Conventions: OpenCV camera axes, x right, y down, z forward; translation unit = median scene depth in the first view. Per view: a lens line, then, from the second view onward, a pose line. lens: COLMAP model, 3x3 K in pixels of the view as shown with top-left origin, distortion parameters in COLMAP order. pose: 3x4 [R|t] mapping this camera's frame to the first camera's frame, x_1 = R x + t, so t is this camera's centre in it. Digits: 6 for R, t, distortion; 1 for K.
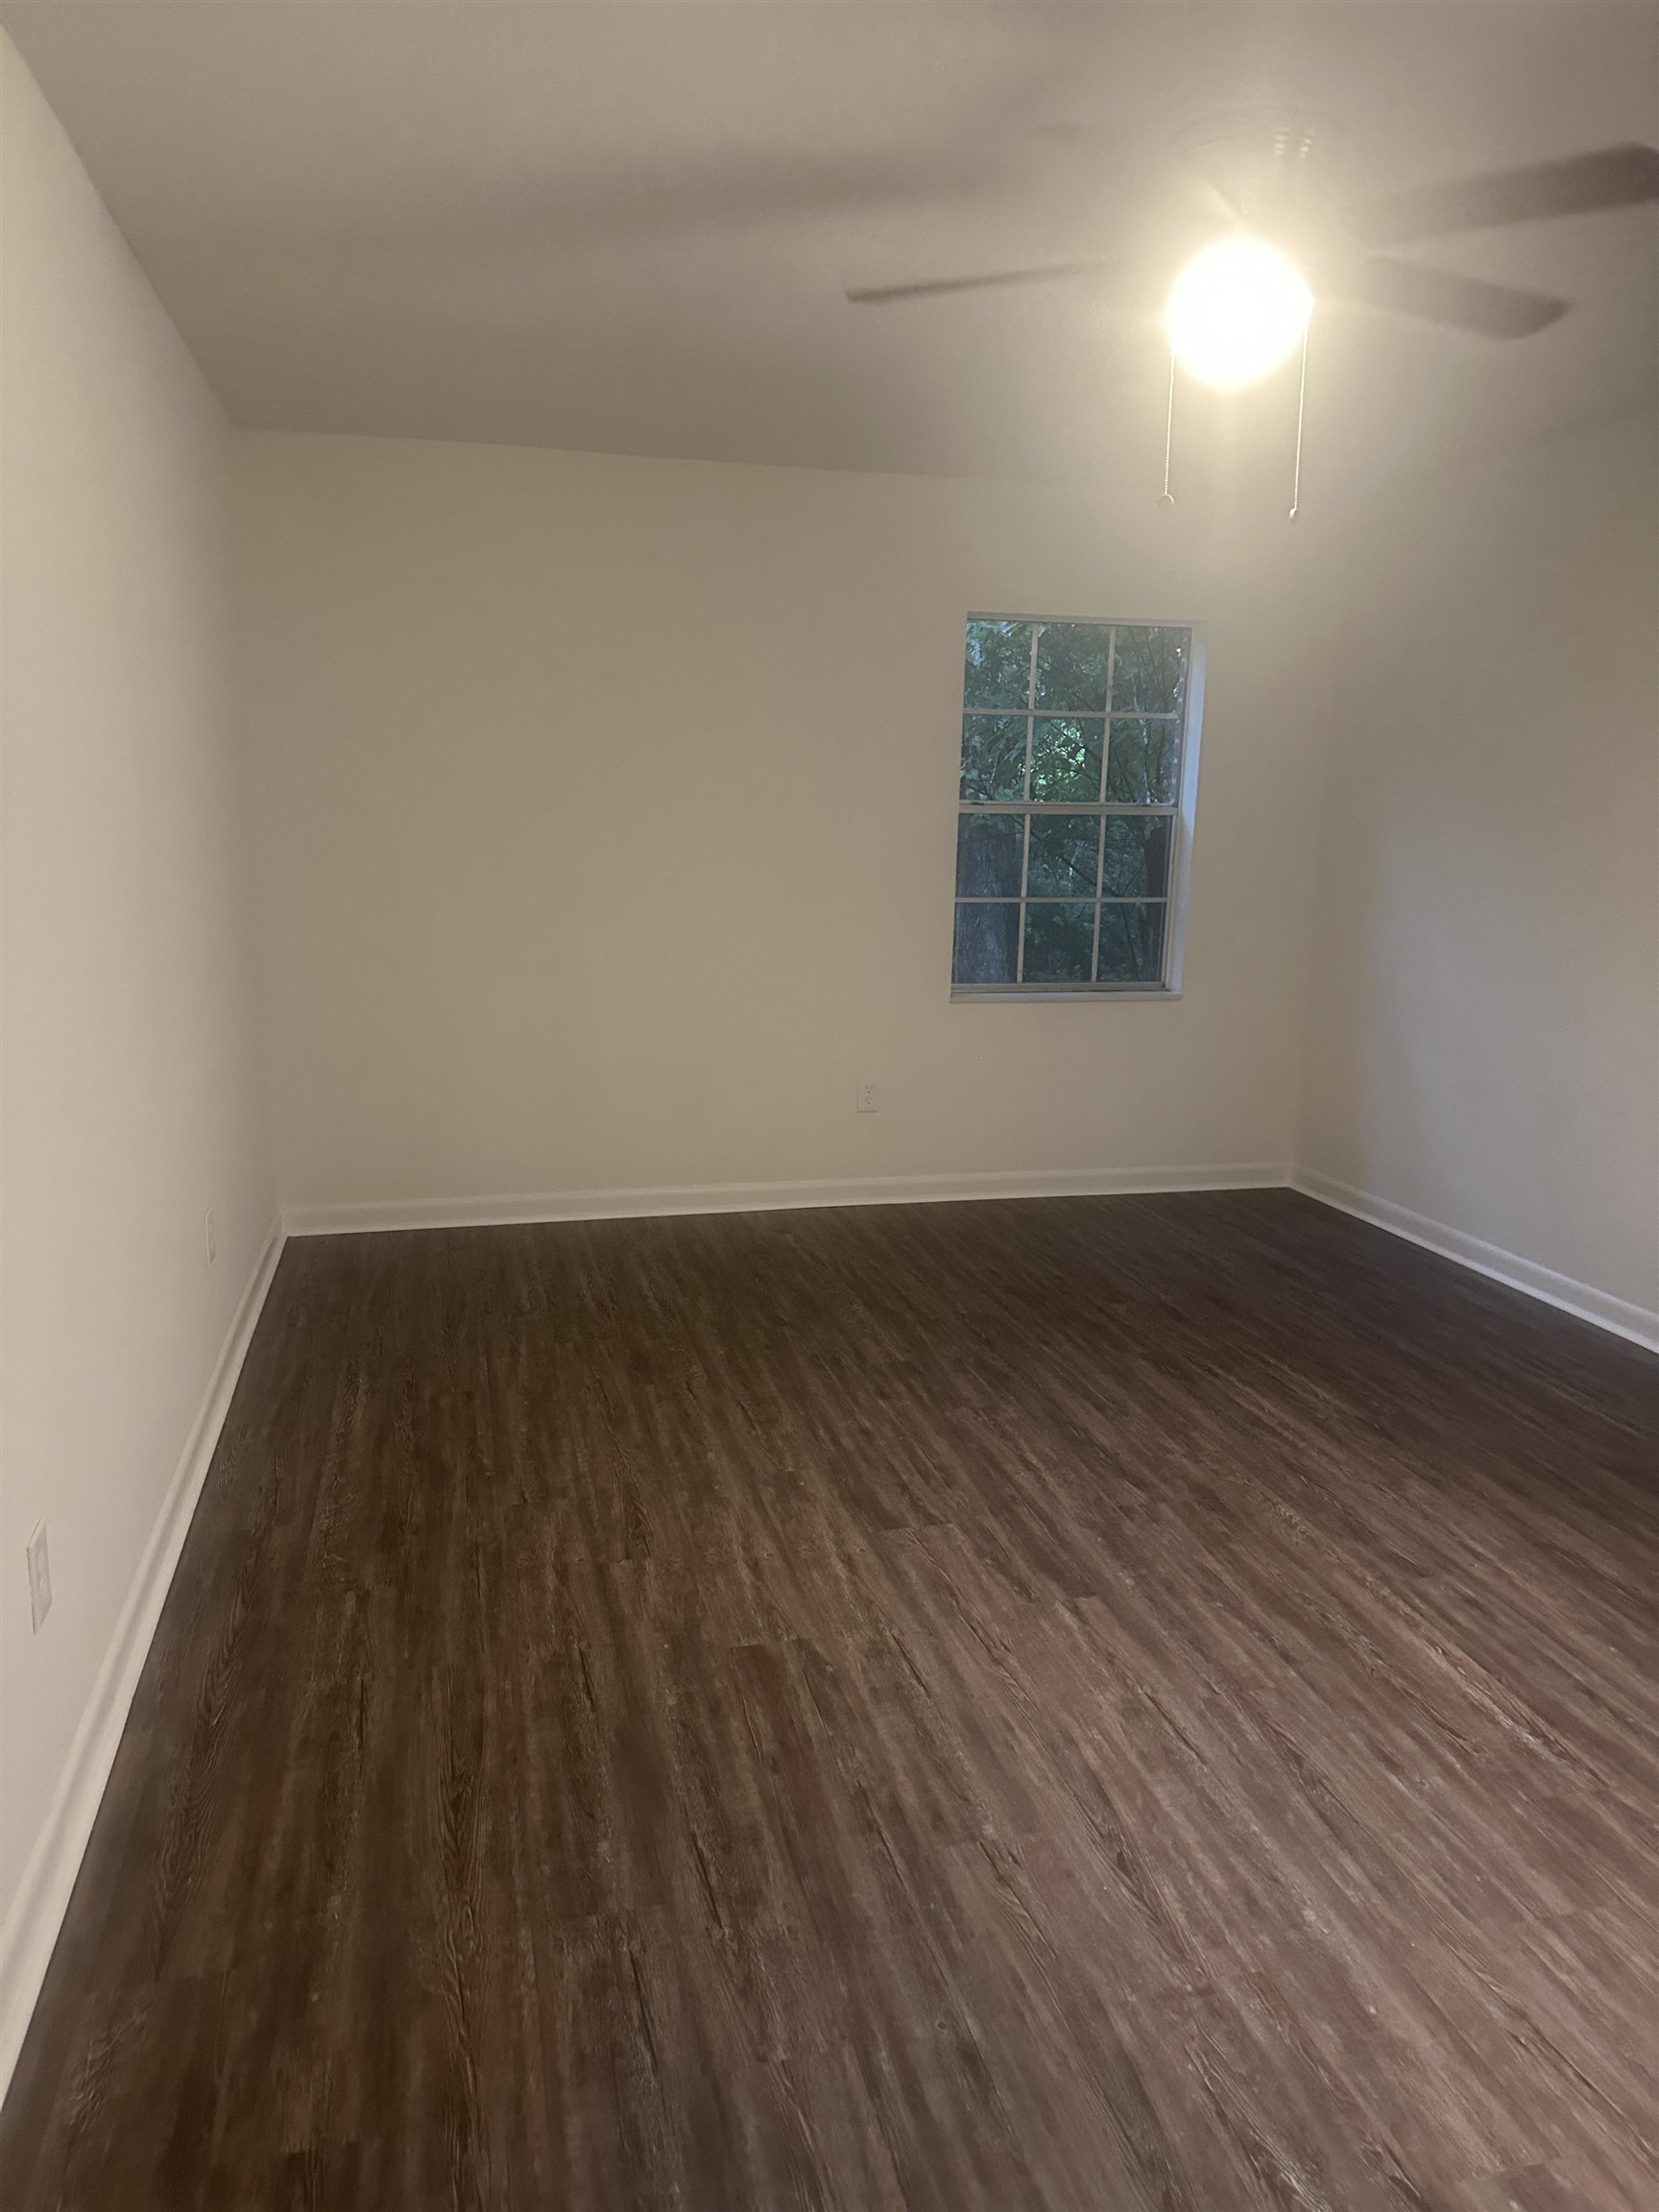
lens RADIAL K [[1569.3, 0, 813.6], [0, 1569.3, 1115.2], [0, 0, 1]] dist [-0.009143, -0.023076]
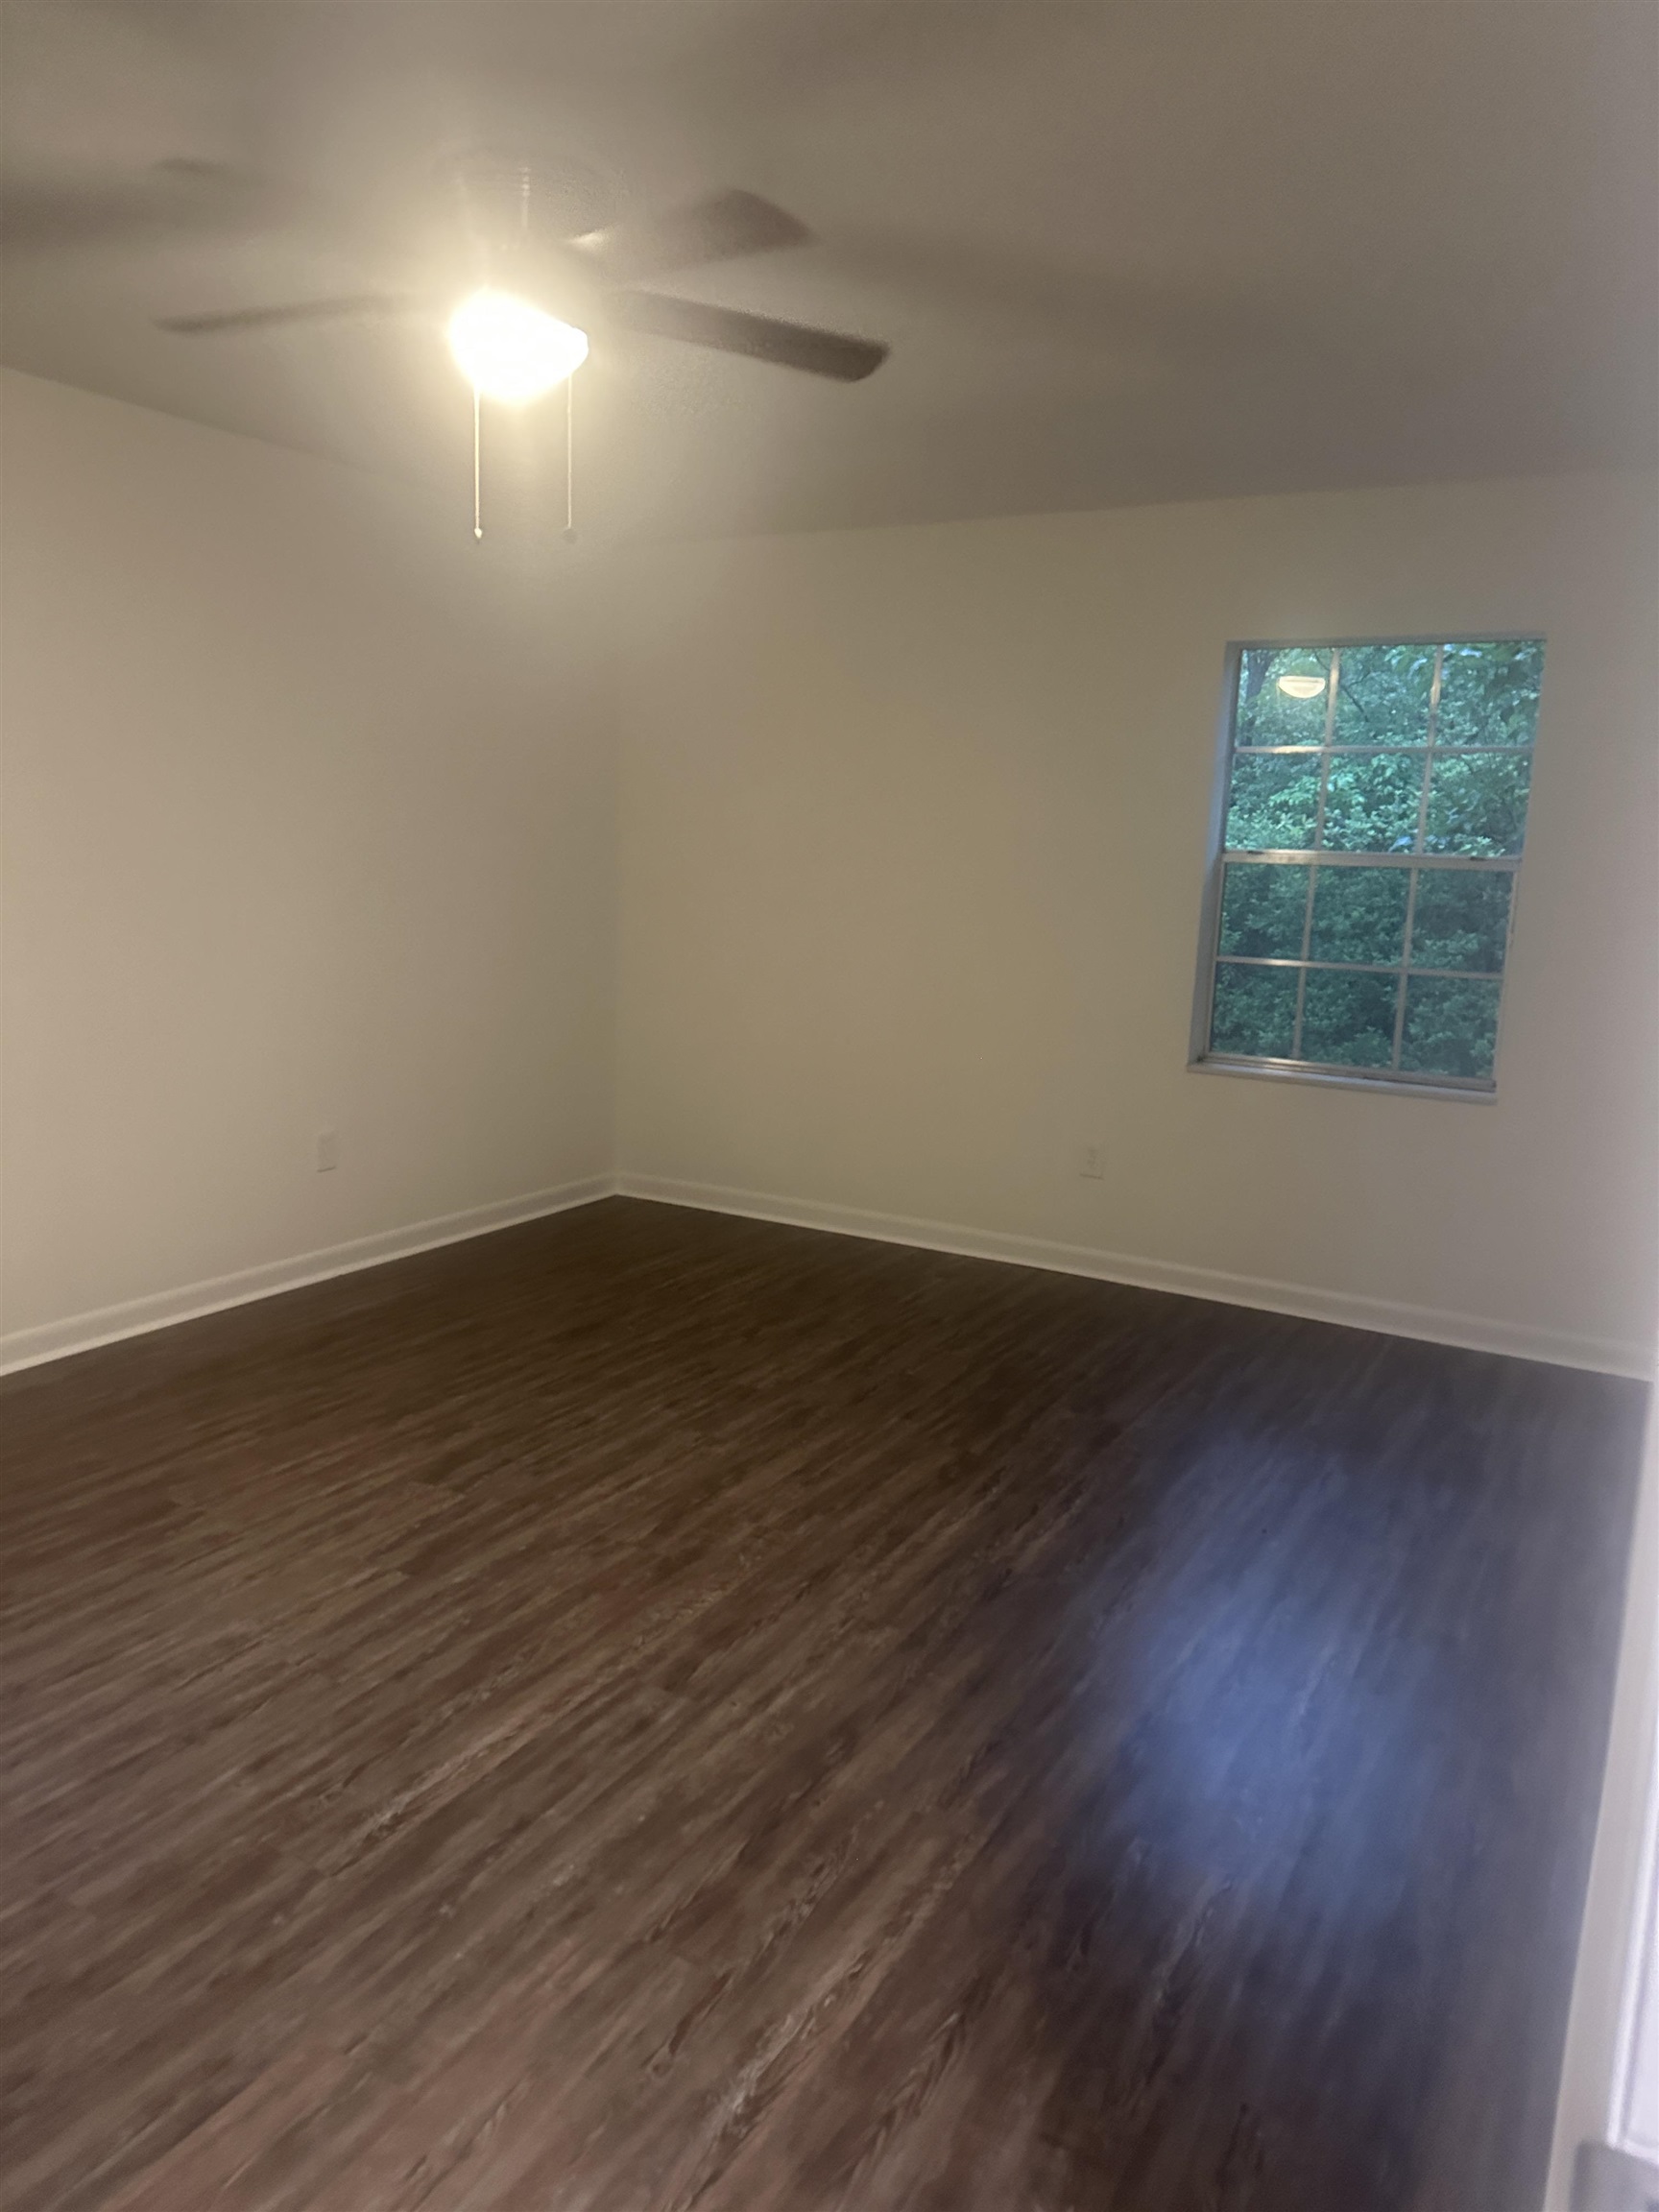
lens RADIAL K [[1569.3, 0, 827.1], [0, 1569.3, 1096.2], [0, 0, 1]] dist [-0.009143, -0.023076]
pose [[0.741319, 0.129206, -0.658599, 0.904707], [-0.165553, 0.986175, 0.007124, -0.051206], [0.650414, 0.103752, 0.752460, 0.325660]]
